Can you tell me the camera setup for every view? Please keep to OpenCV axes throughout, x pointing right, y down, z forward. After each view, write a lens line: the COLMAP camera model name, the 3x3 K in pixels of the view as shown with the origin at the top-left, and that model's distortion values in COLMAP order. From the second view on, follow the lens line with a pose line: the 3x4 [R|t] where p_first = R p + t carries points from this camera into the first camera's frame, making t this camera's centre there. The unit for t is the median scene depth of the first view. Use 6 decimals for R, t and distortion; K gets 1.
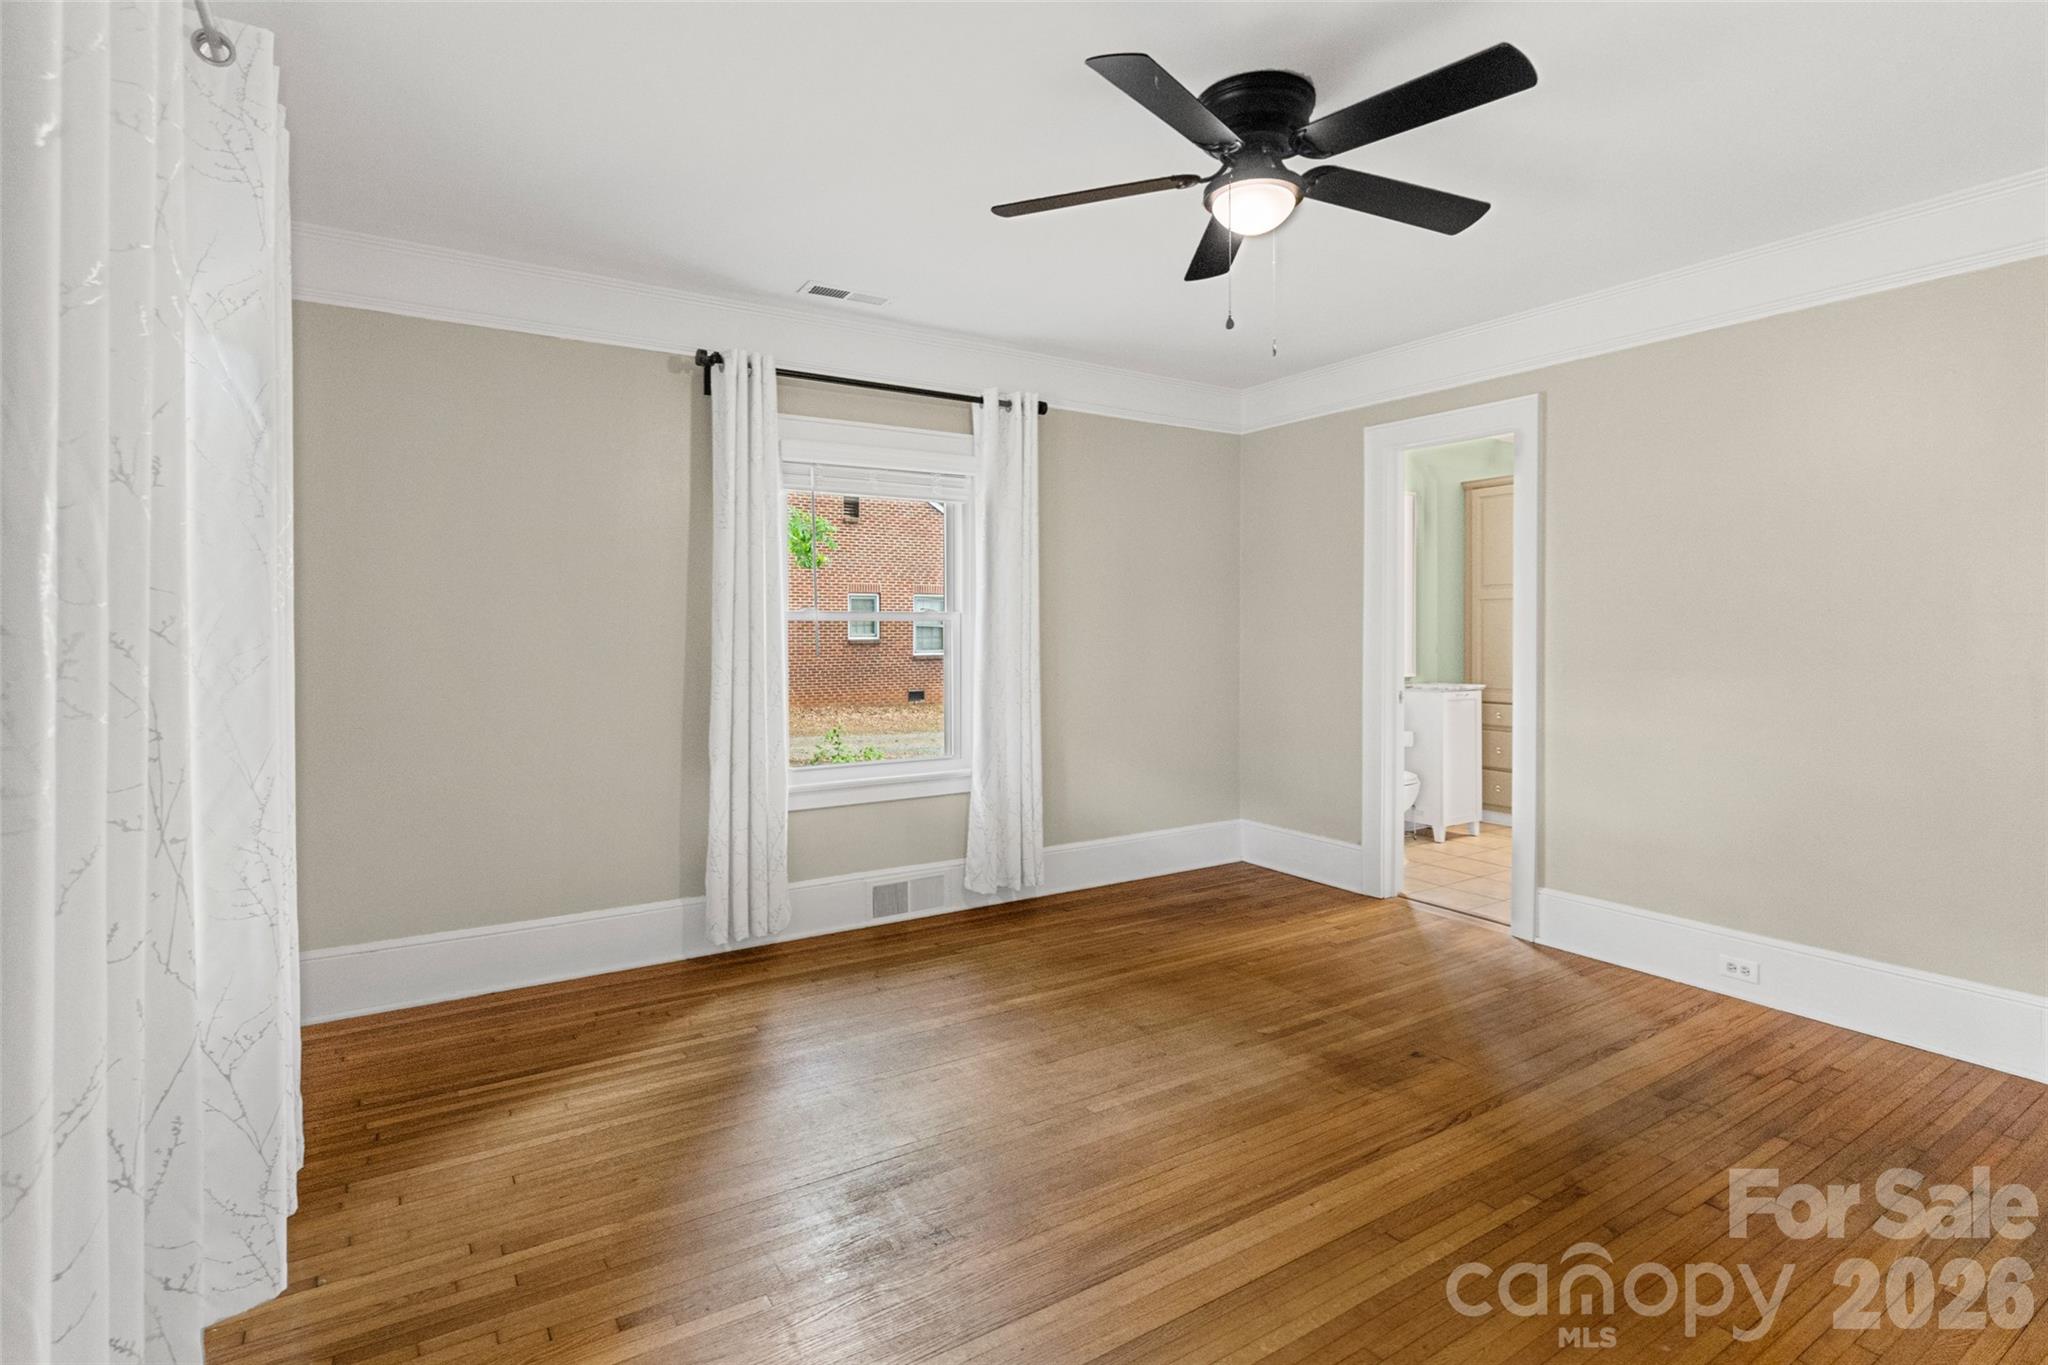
lens RADIAL K [[959.7, 0, 1015.3], [0, 959.7, 665.3], [0, 0, 1]] dist [0.004757, 0.000288]
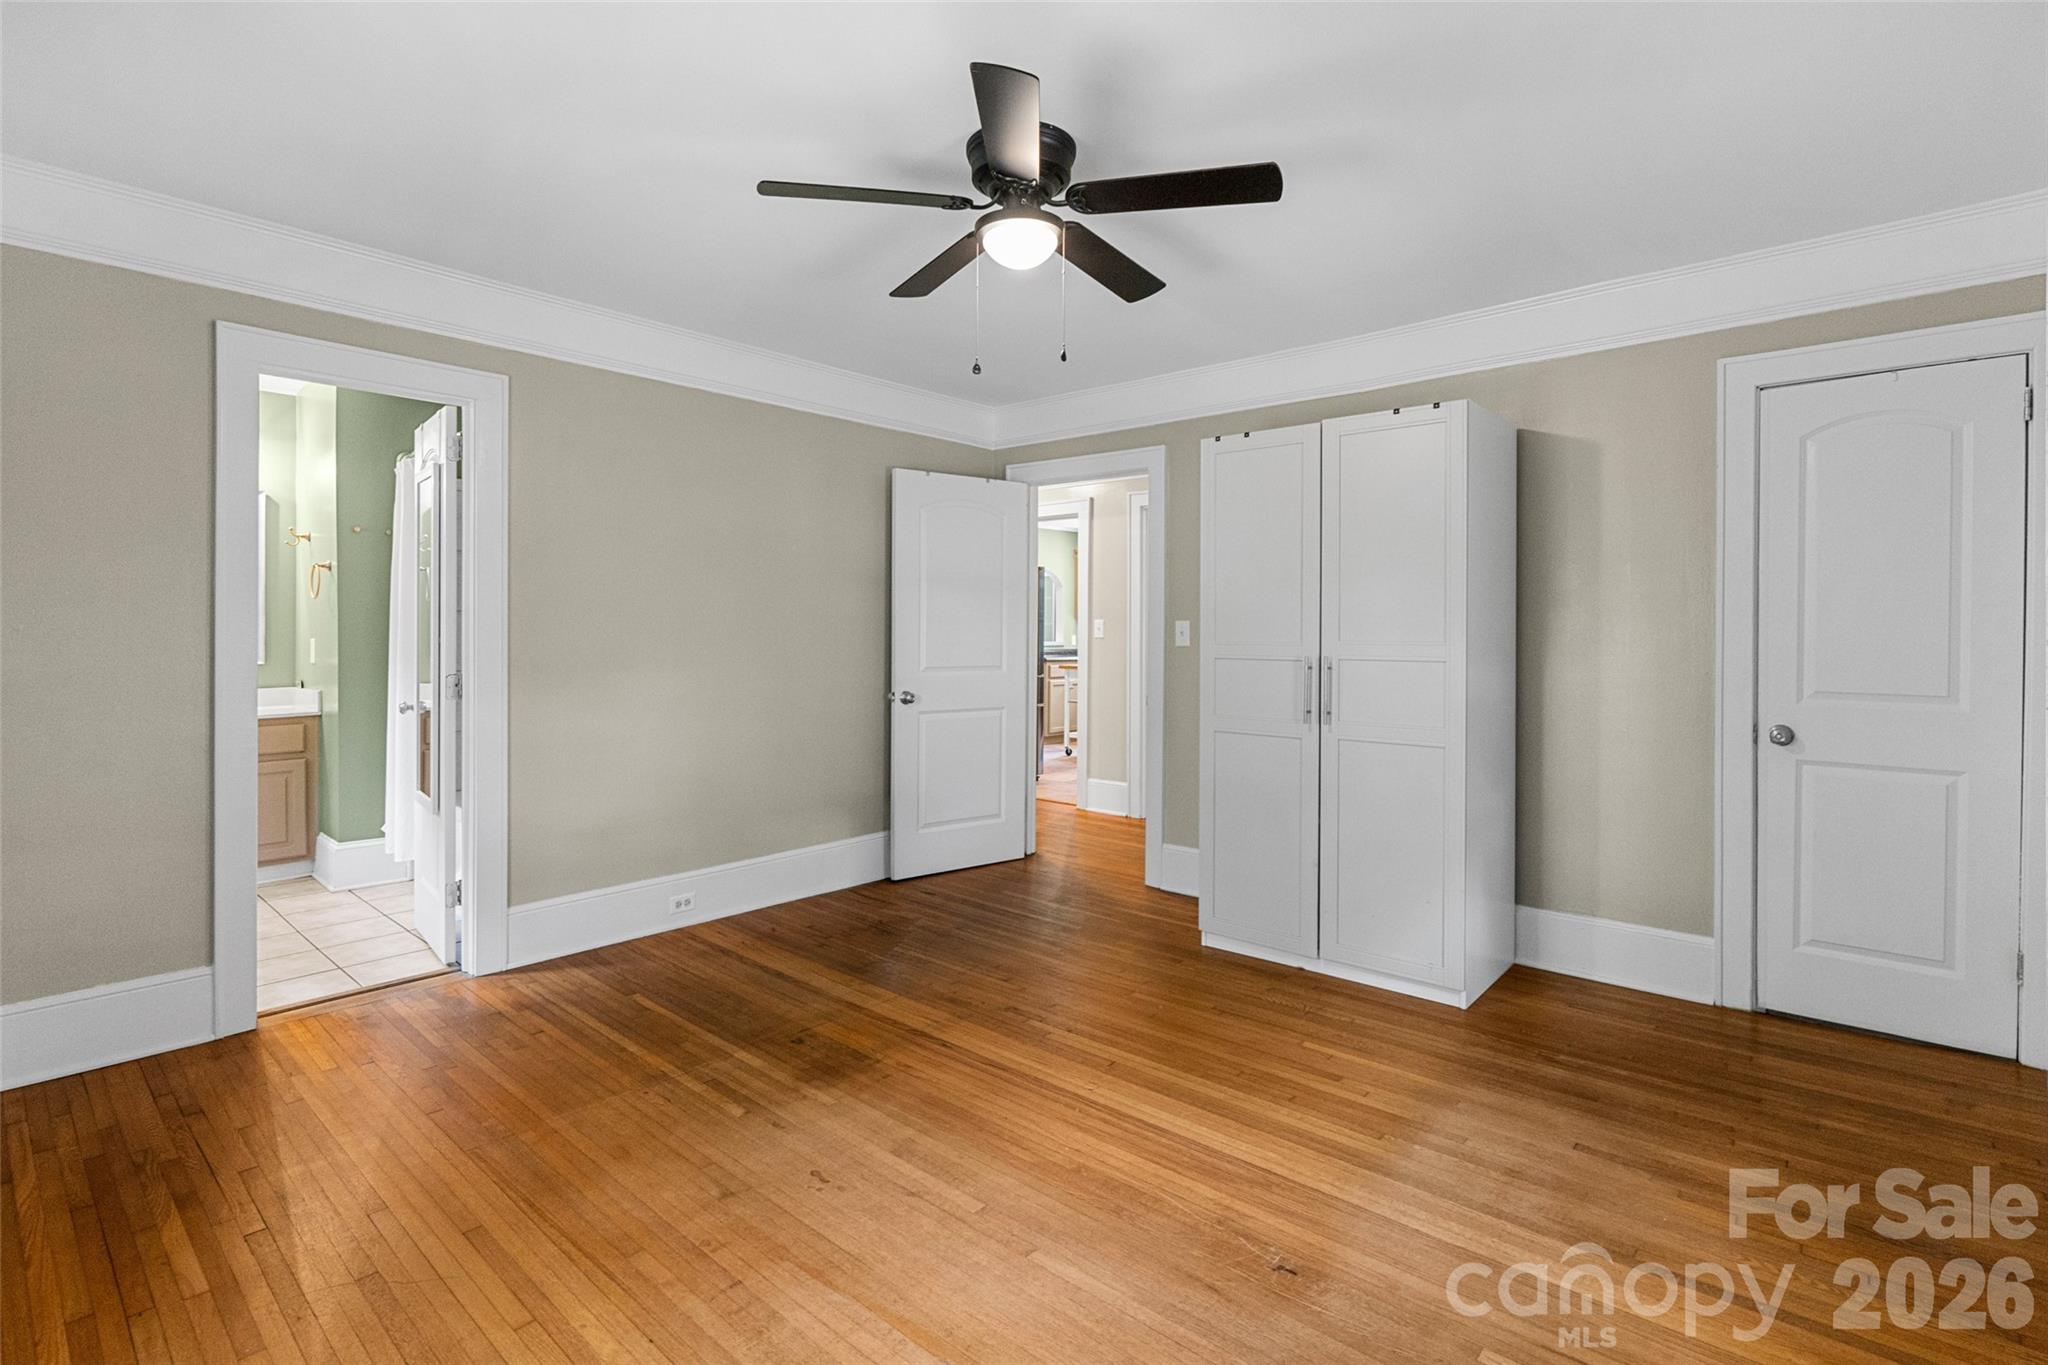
lens RADIAL K [[959.7, 0, 1006.5], [0, 959.7, 632.5], [0, 0, 1]] dist [0.004757, 0.000288]
pose [[-0.277517, -0.000627, 0.960721, -0.656361], [0.017179, 0.999837, 0.005615, -0.045827], [-0.960567, 0.018063, -0.277461, 1.057813]]
